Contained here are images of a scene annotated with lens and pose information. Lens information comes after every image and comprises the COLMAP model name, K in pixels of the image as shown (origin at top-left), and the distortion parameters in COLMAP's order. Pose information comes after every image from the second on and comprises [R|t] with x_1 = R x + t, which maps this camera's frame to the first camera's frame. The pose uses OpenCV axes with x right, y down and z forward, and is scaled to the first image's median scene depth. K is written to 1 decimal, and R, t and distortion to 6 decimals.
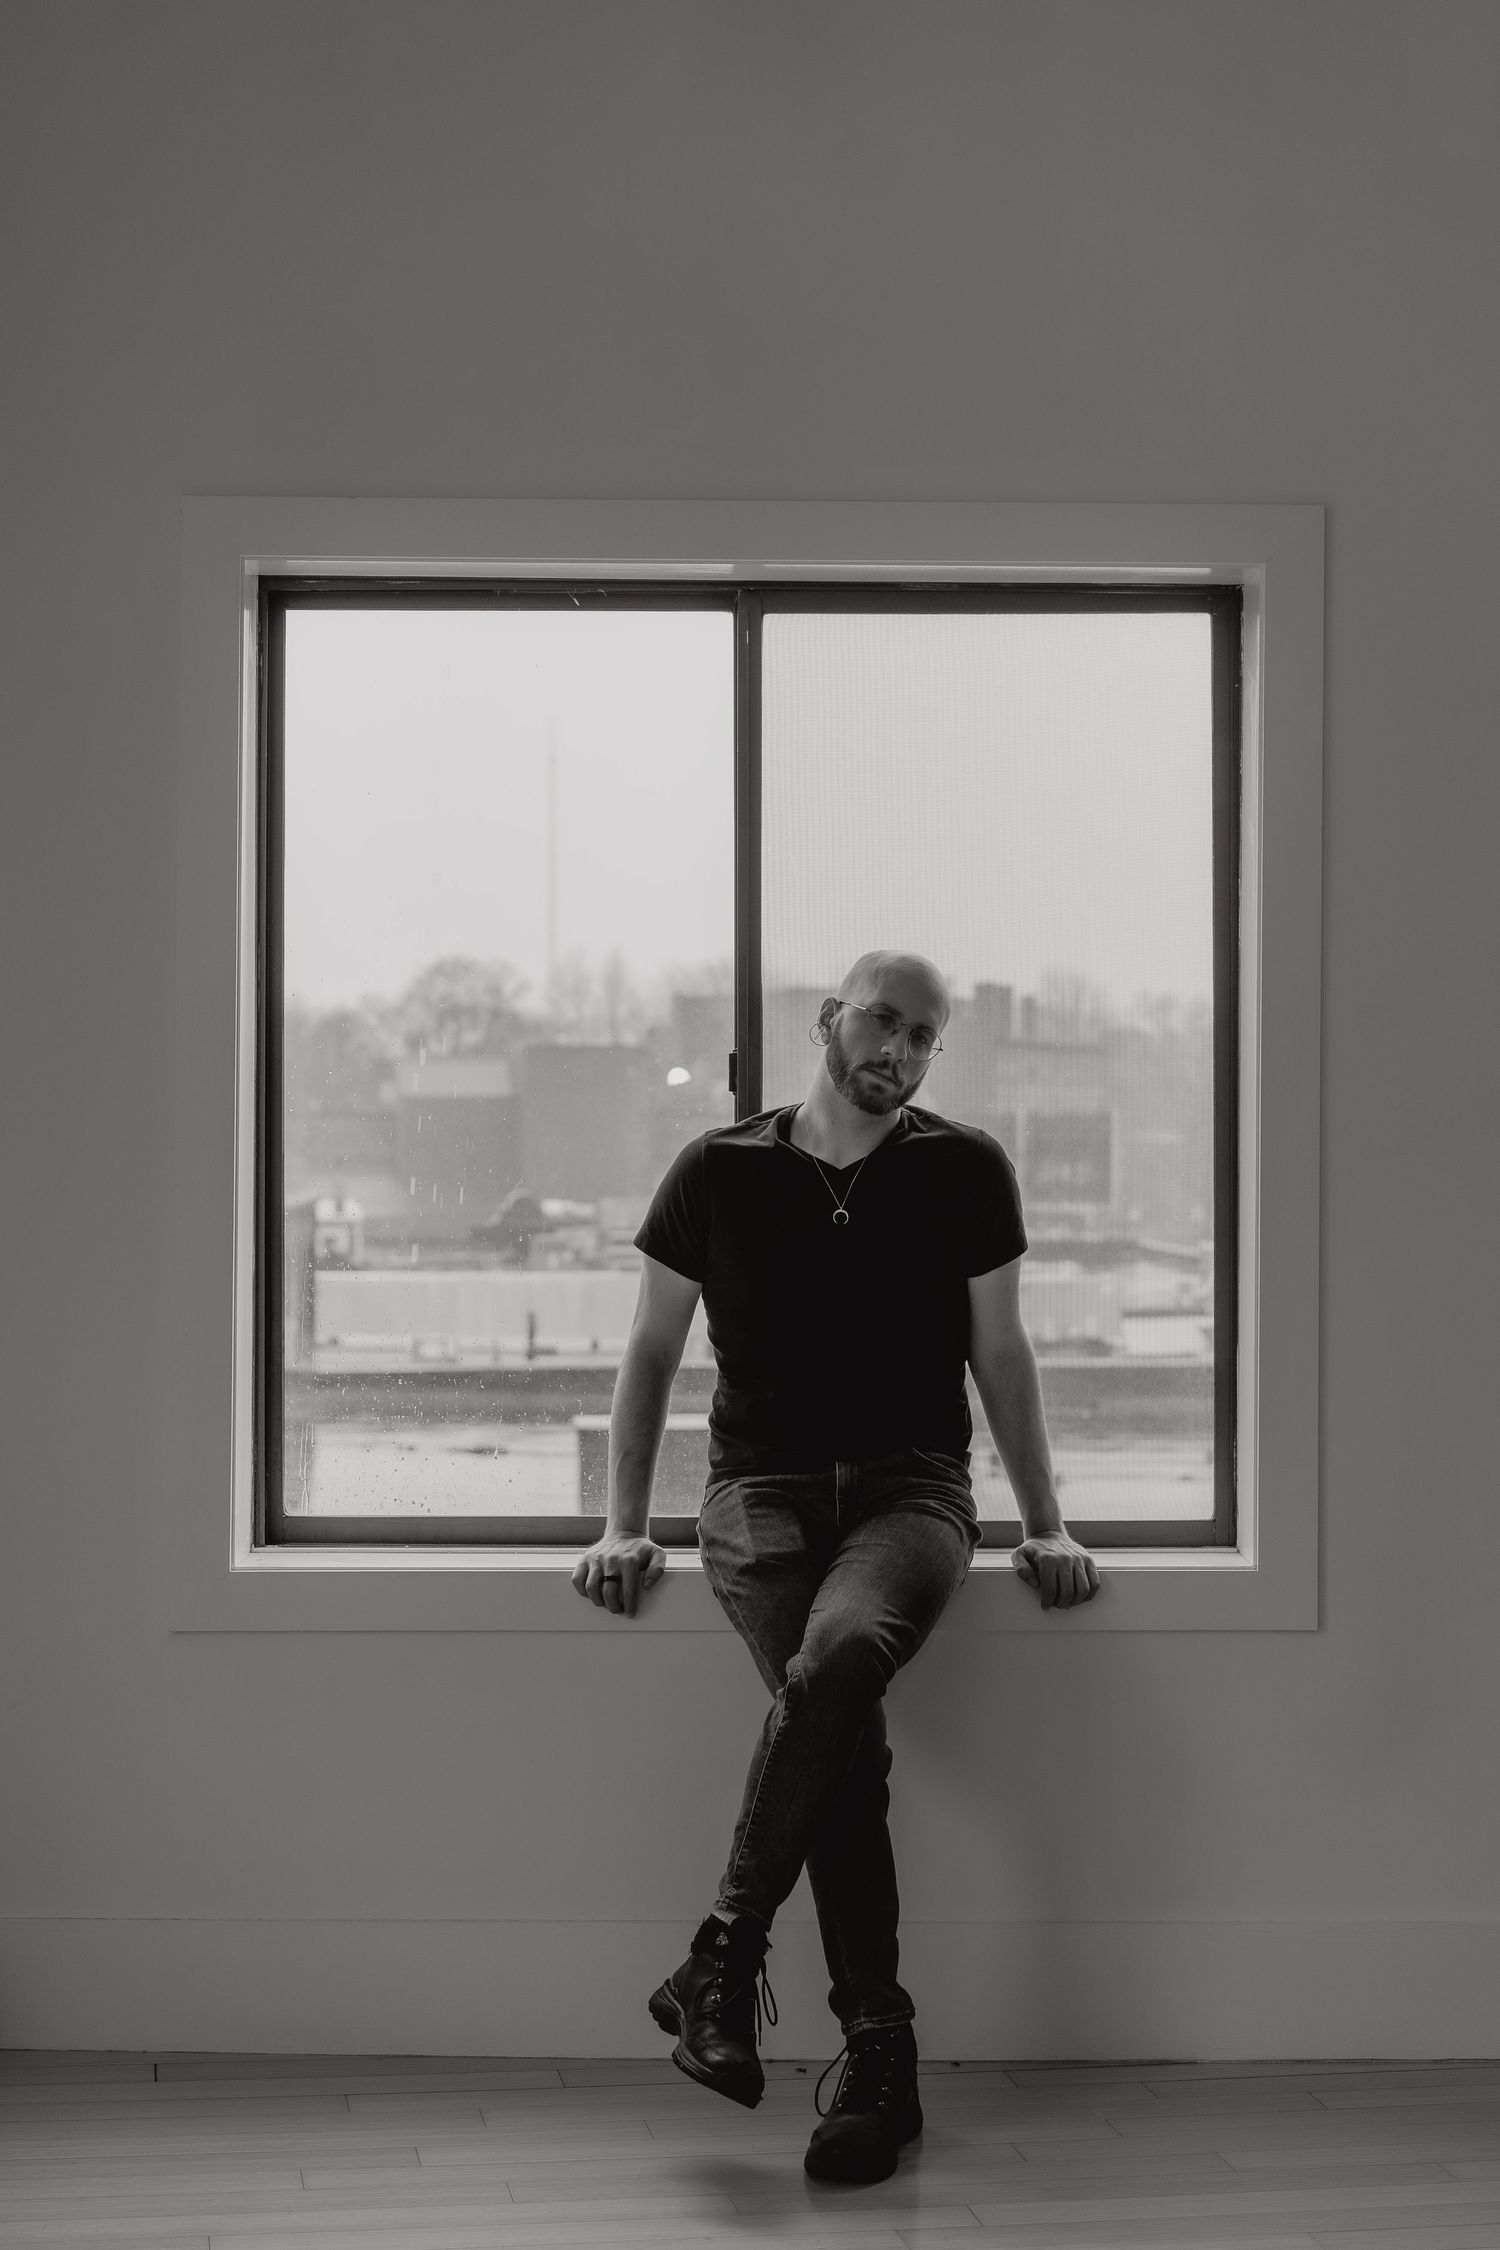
lens RADIAL K [[3469.9, 0, 789.4], [0, 3469.9, 1089.7], [0, 0, 1]] dist [-0.019838, 0.000000]
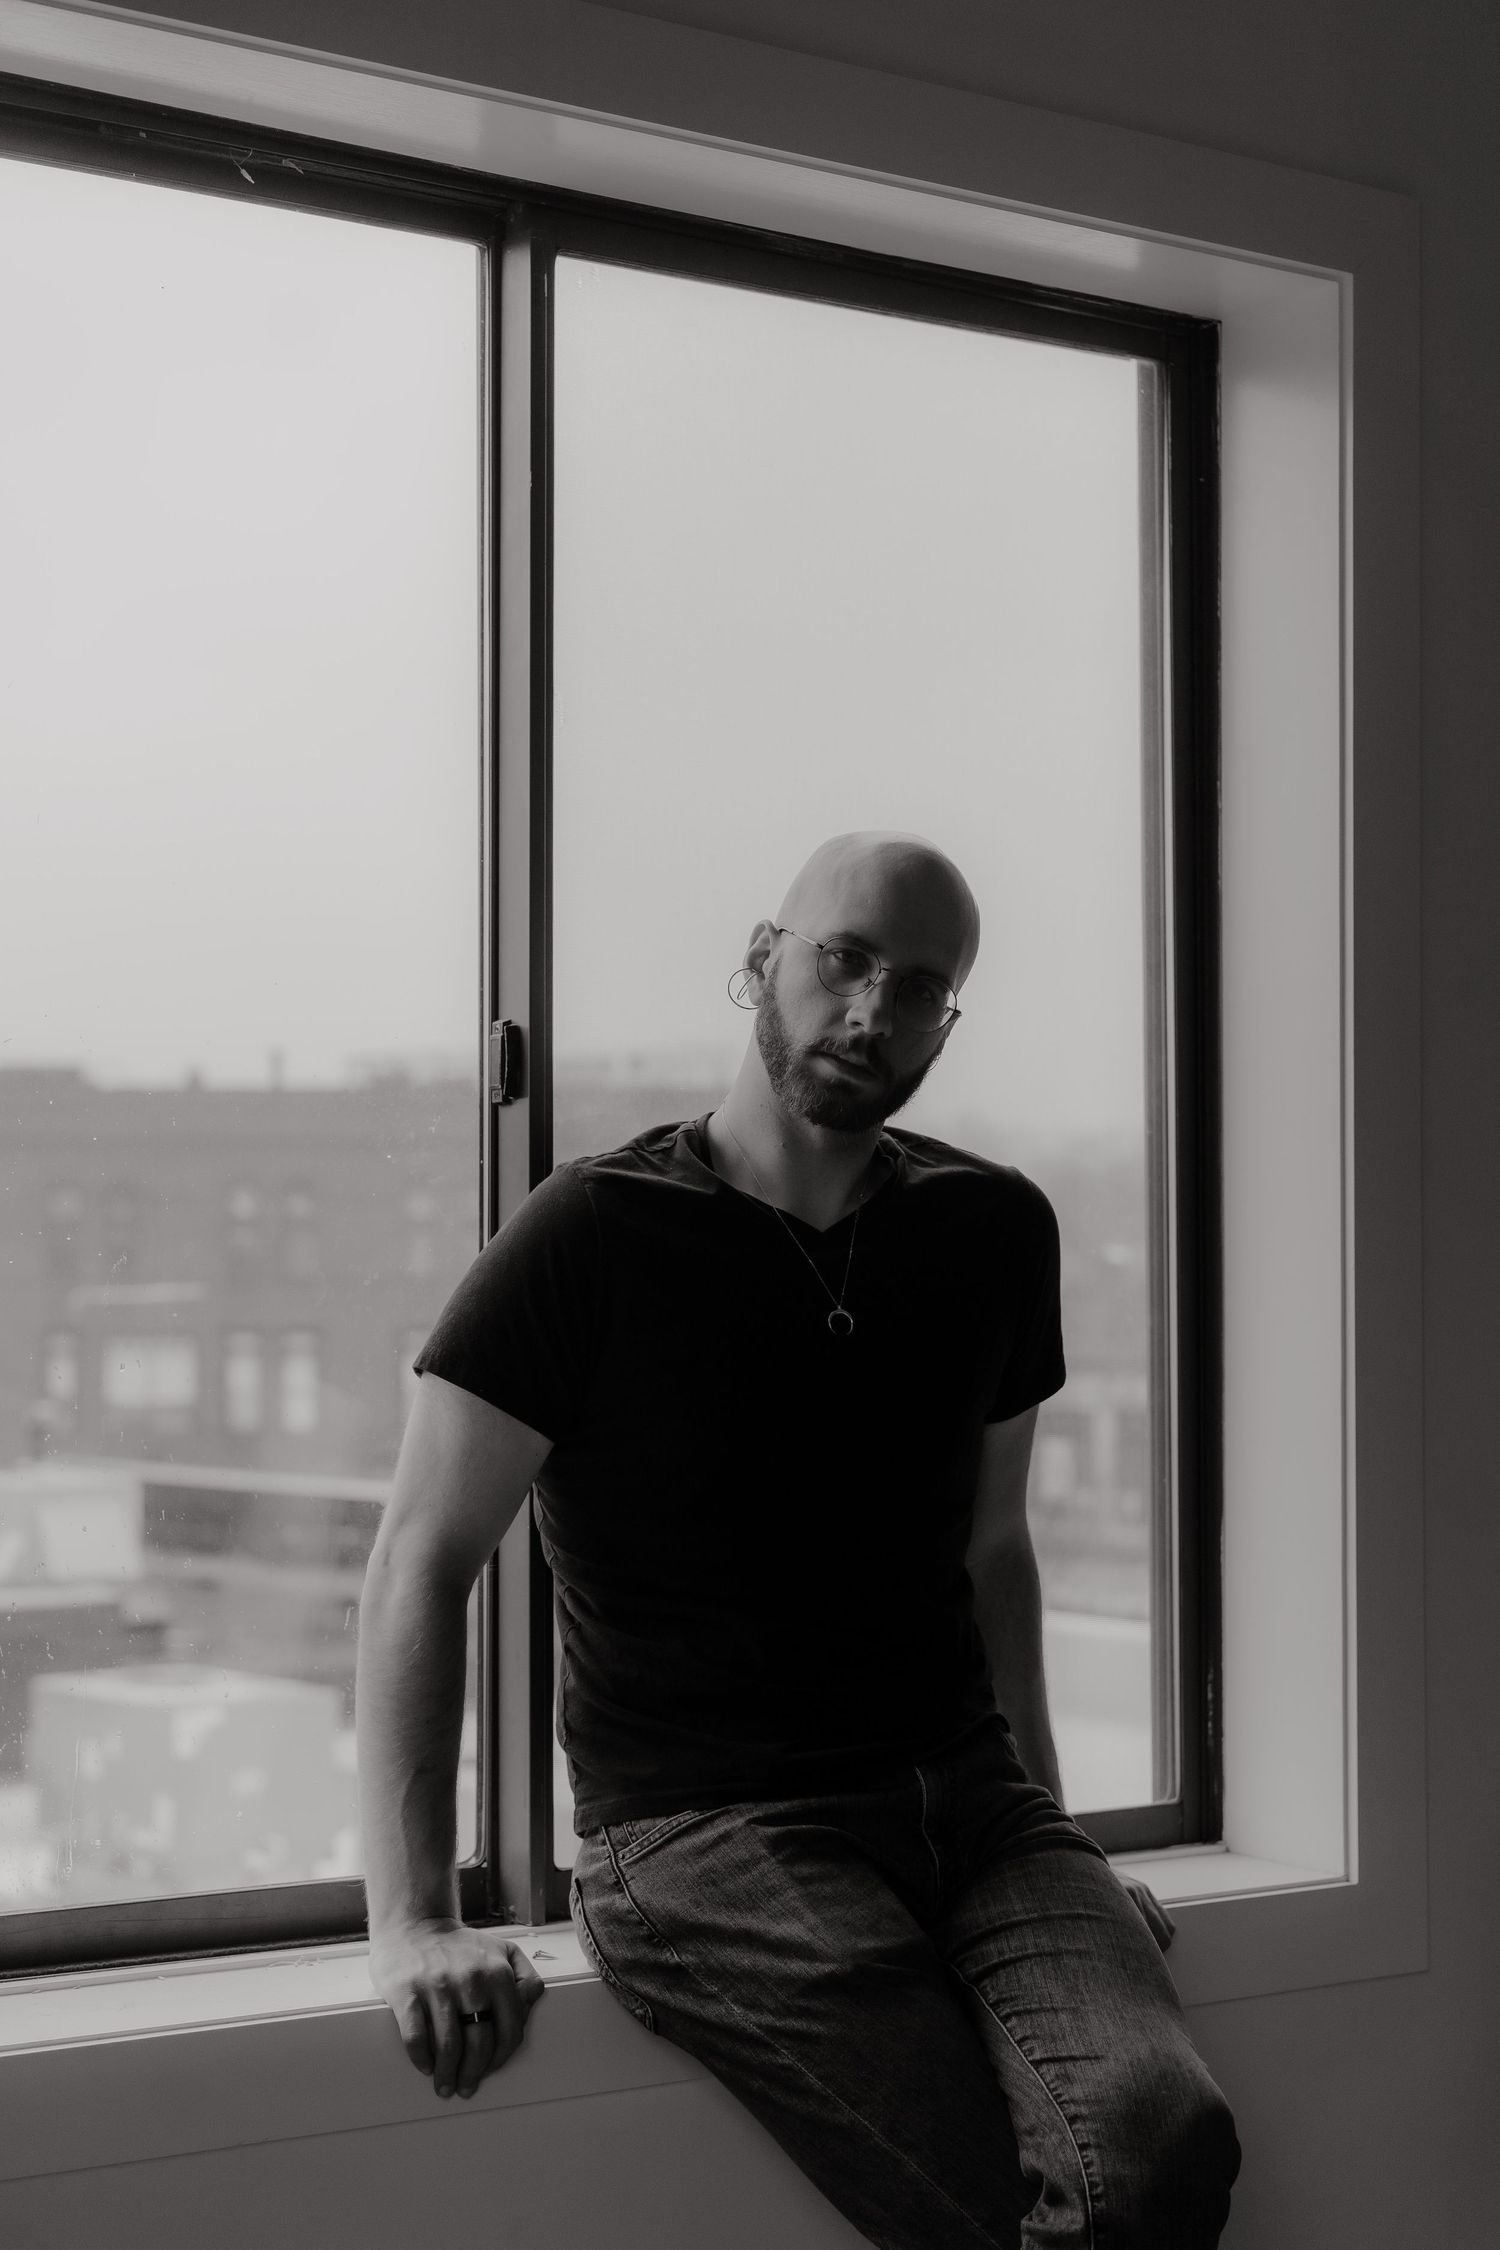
lens RADIAL K [[3469.9, 0, 749.2], [0, 3469.9, 1116.1], [0, 0, 1]] dist [-0.019838, 0.000000]
pose [[0.861511, 0.025249, 0.507110, -0.266399], [-0.011621, 0.999482, -0.030021, 0.020790], [-0.507605, 0.019971, 0.861358, 0.504803]]
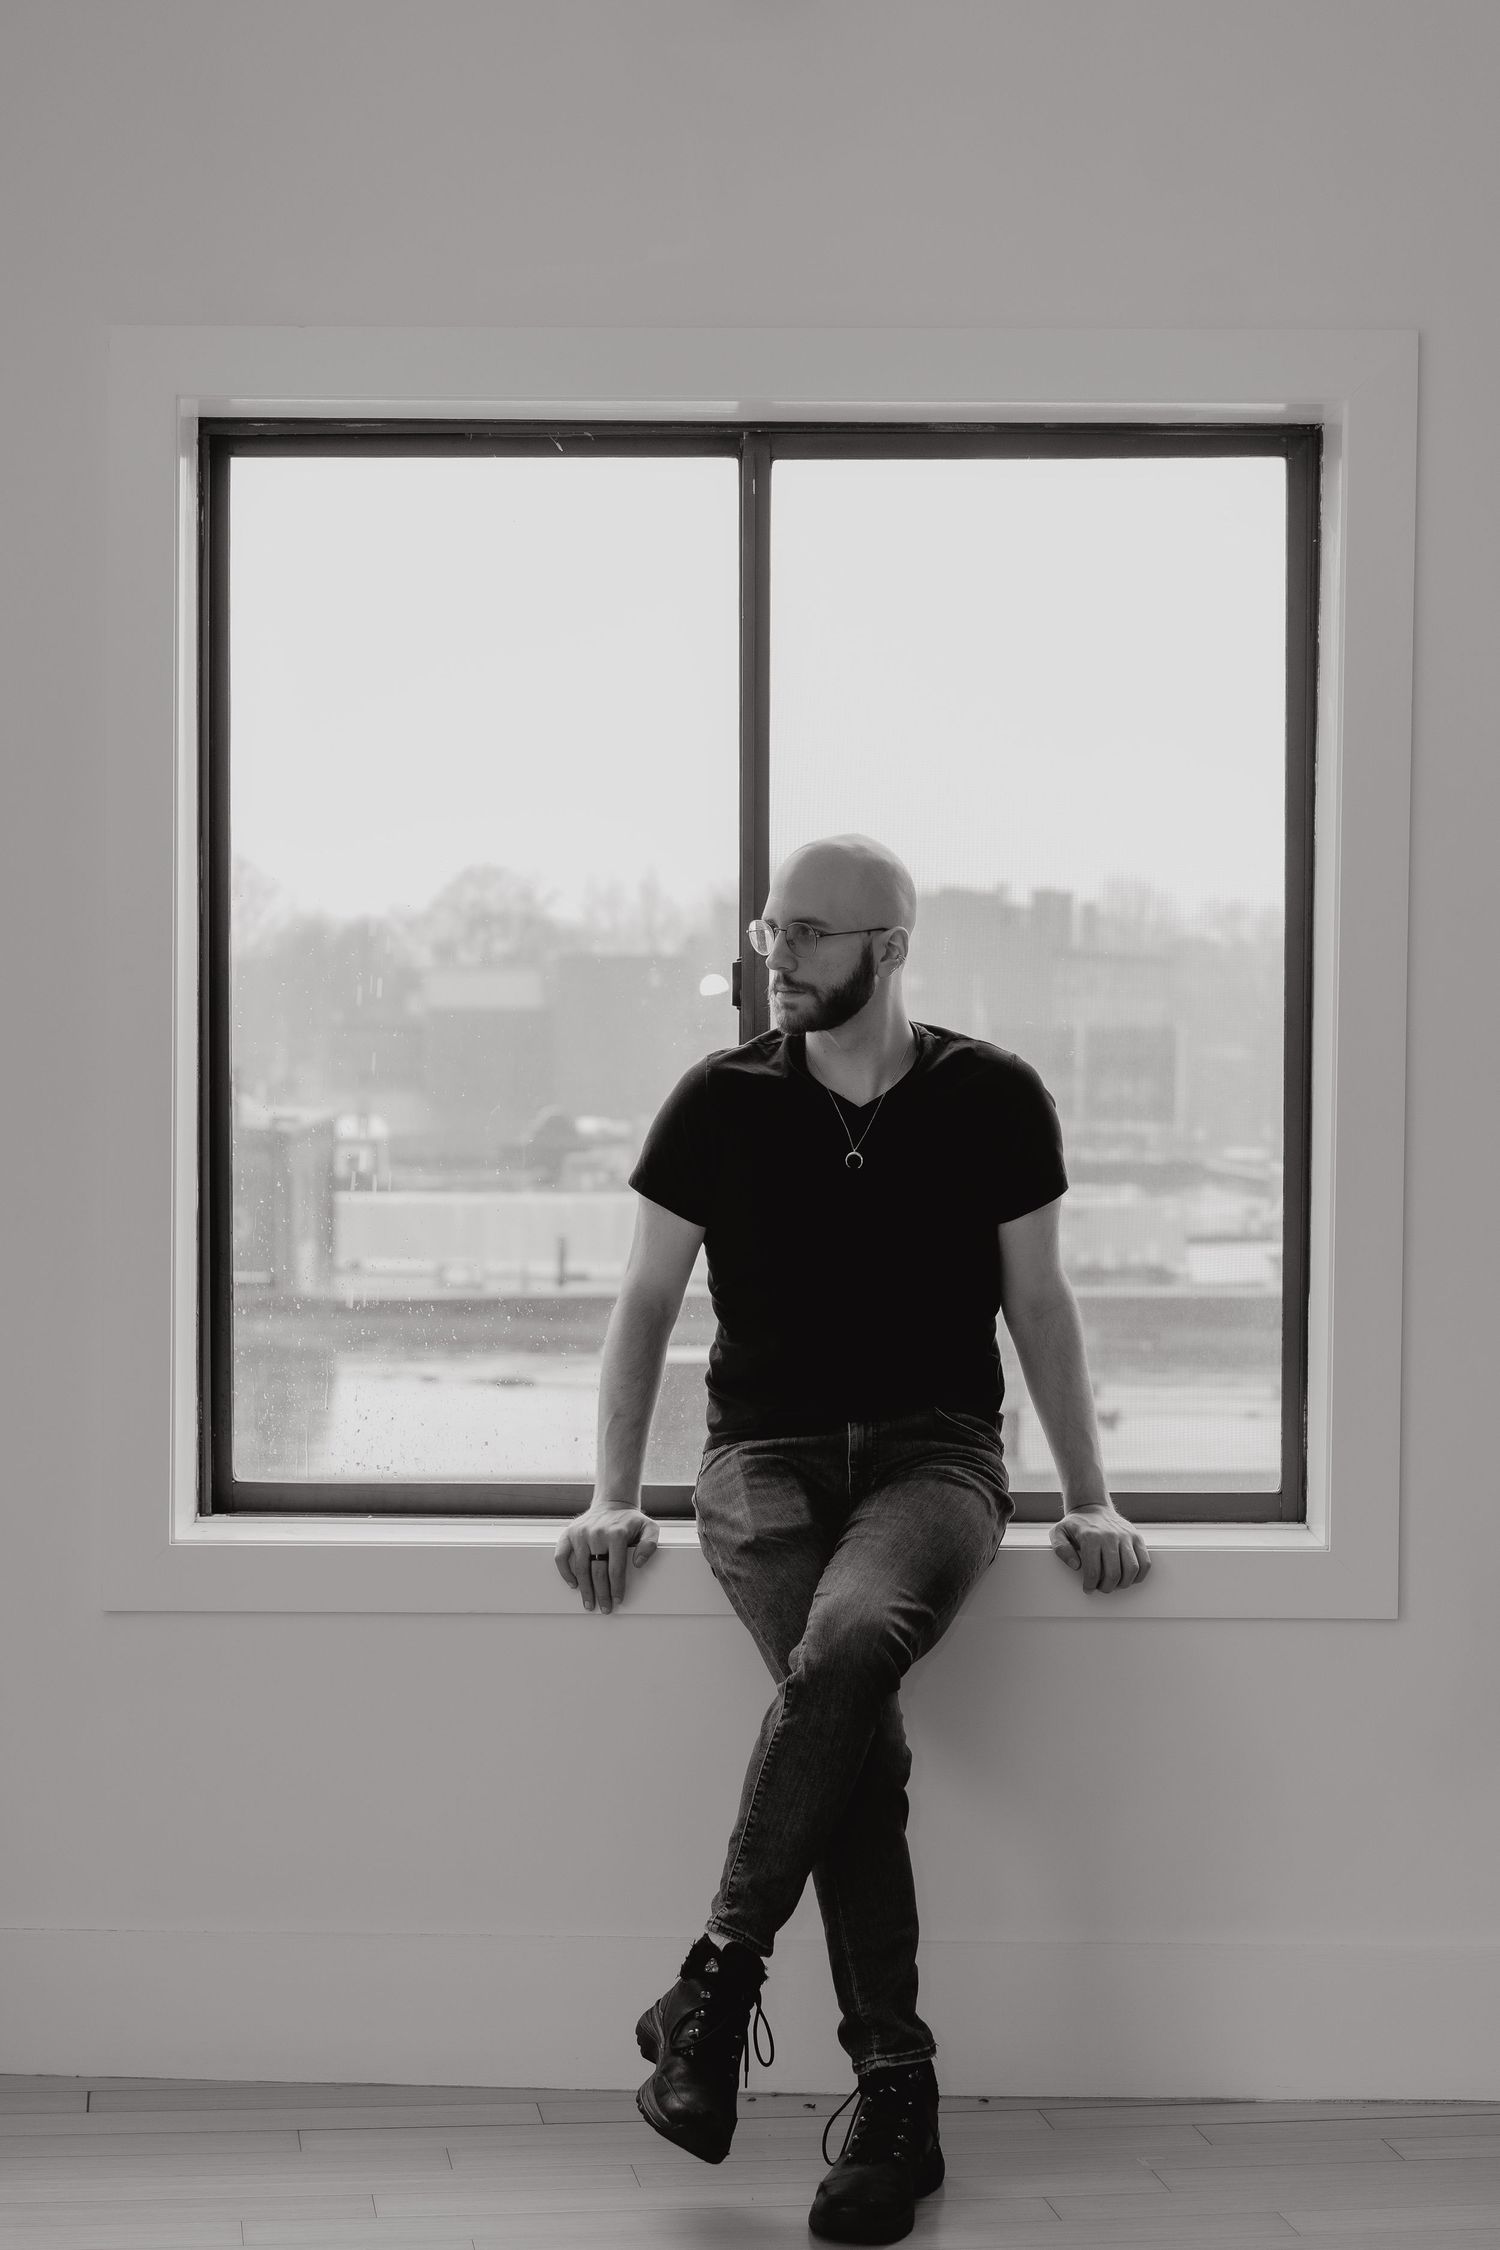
lens RADIAL K [[3602.4, 0, 715.8], [0, 3602.4, 1171.6], [0, 0, 1]] dist [-0.003738, 0.000000]
pose [[0.999391, 0.002662, -0.034801, 0.010480], [-0.001019, 0.998888, 0.047145, -0.000408], [0.034888, -0.047081, 0.998282, 0.082882]]
